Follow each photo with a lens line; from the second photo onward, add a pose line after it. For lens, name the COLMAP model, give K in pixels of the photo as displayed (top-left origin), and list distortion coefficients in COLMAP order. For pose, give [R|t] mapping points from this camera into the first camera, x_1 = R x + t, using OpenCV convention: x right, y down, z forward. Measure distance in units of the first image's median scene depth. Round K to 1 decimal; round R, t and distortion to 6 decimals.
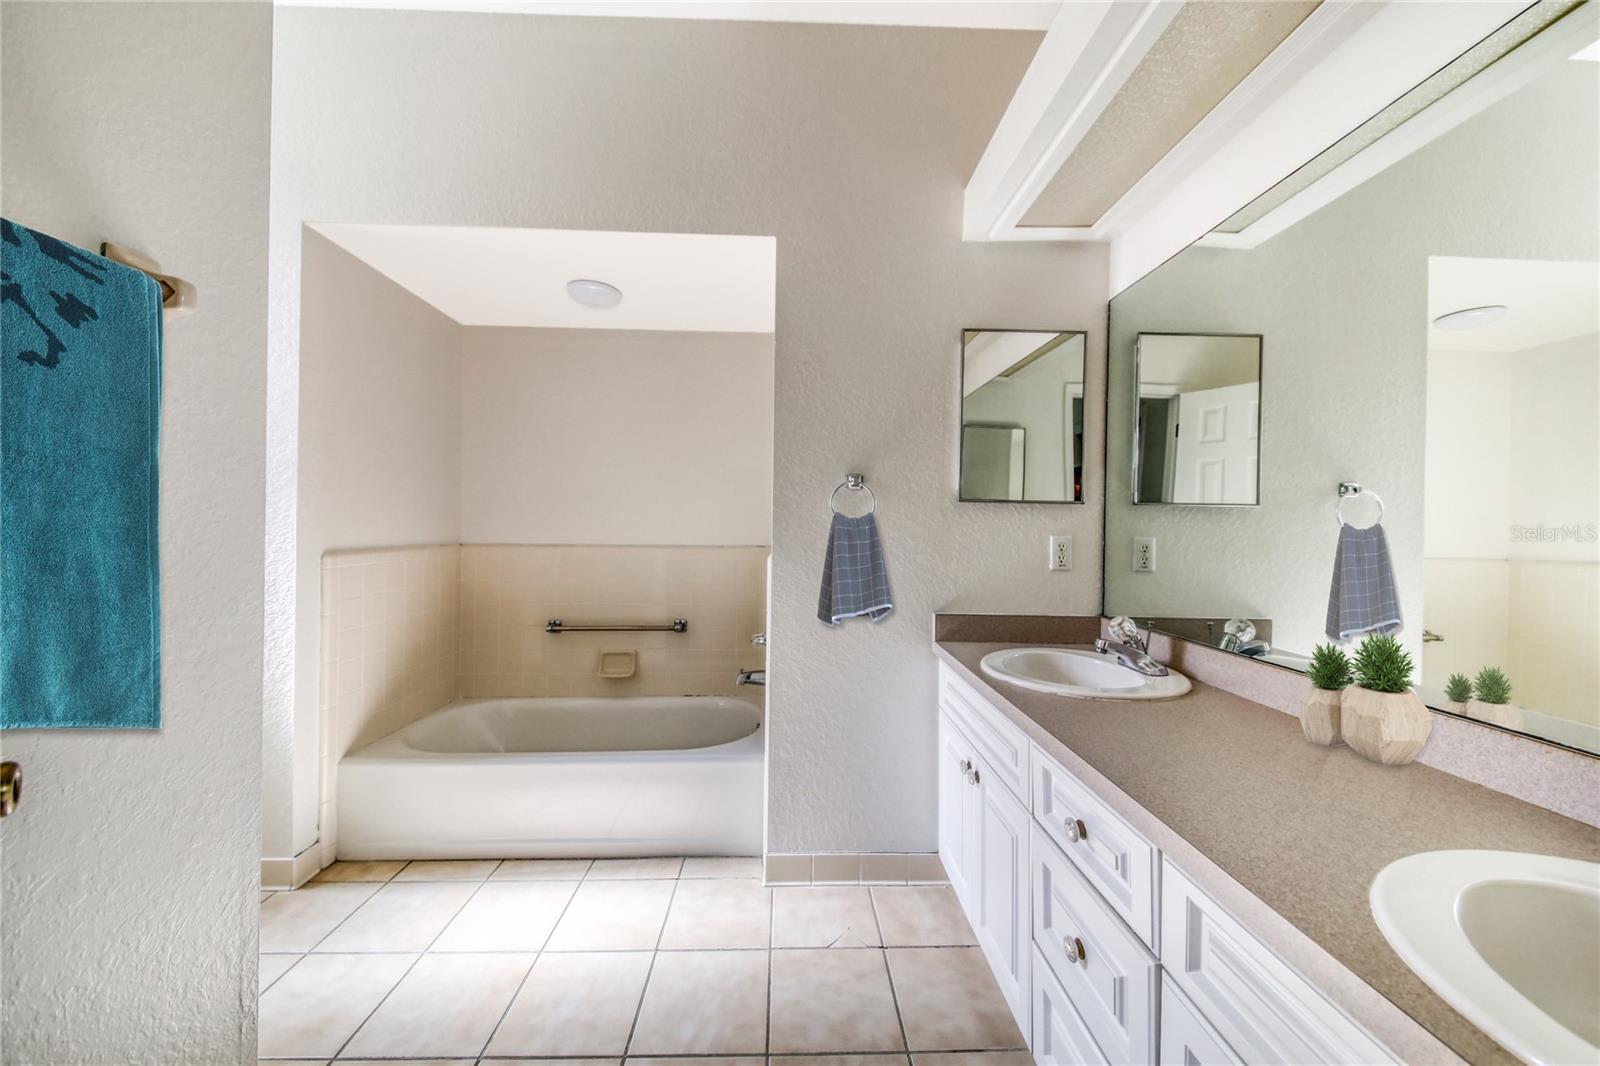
lens RADIAL K [[563.9, 0, 800.6], [0, 563.9, 527.4], [0, 0, 1]] dist [0.002216, -0.000472]
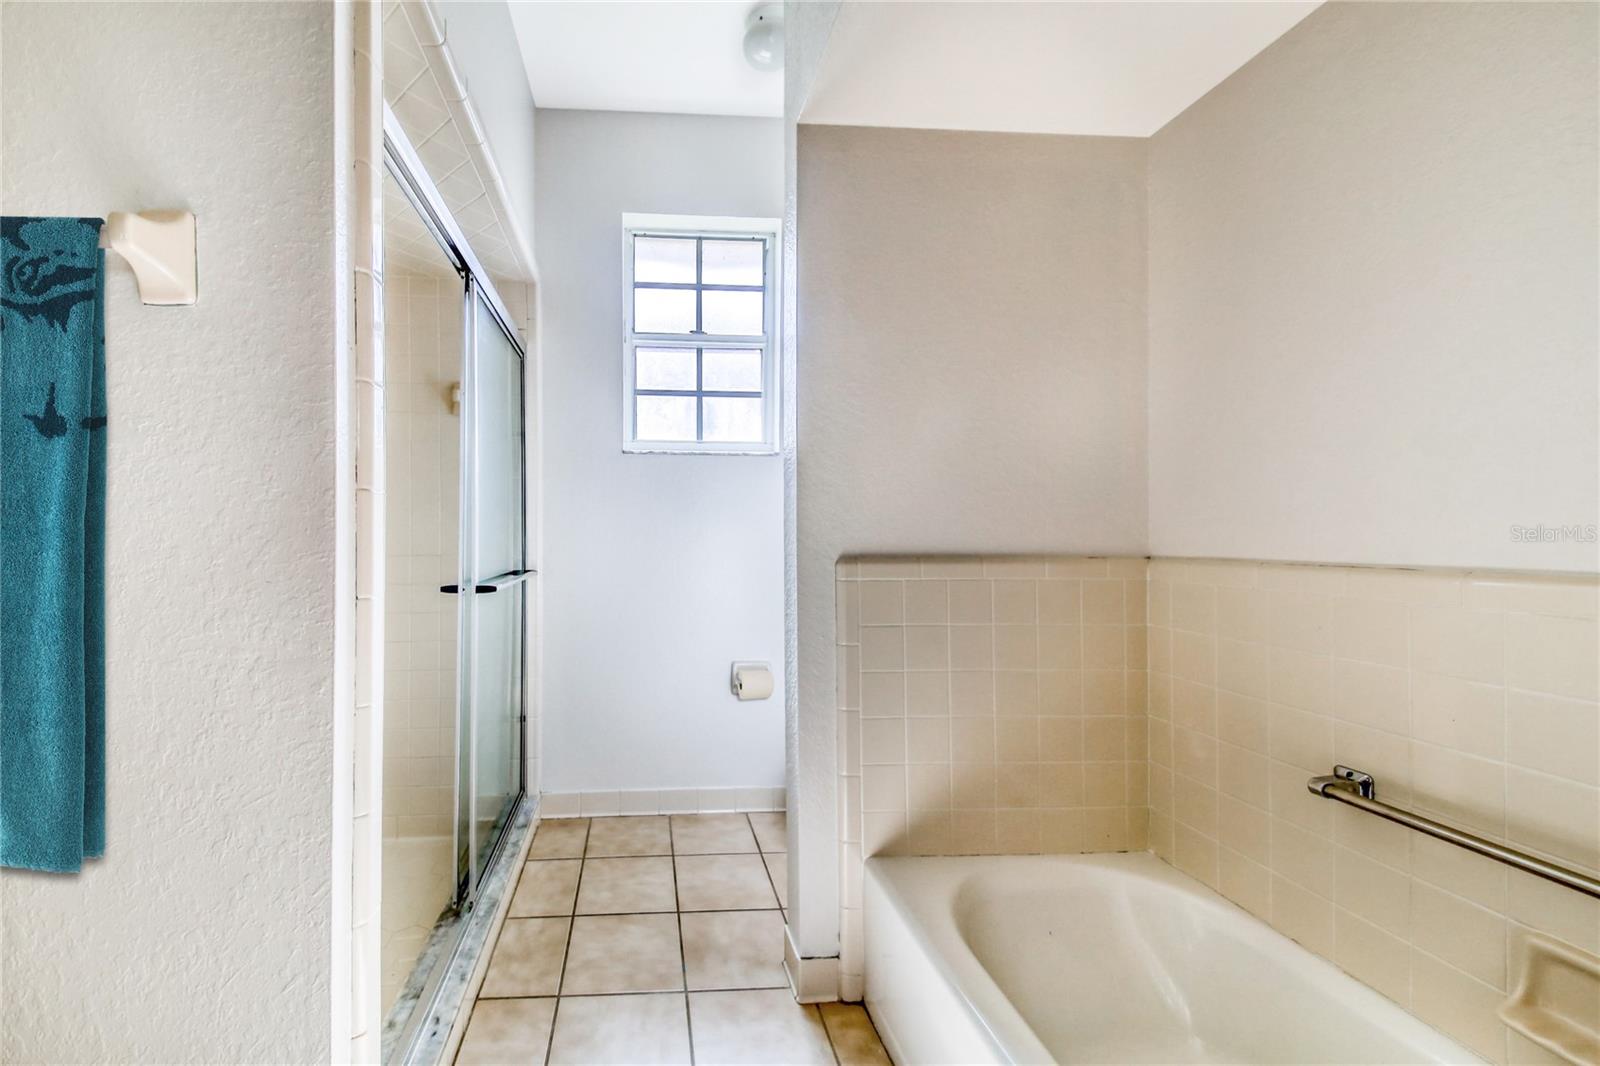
lens RADIAL K [[606.8, 0, 800.9], [0, 606.8, 528.9], [0, 0, 1]] dist [0.001699, -0.000738]
pose [[0.036235, -0.018914, -0.999164, -0.068285], [-0.004891, 0.999806, -0.019104, 0.022698], [0.999331, 0.005579, 0.036135, 0.916202]]
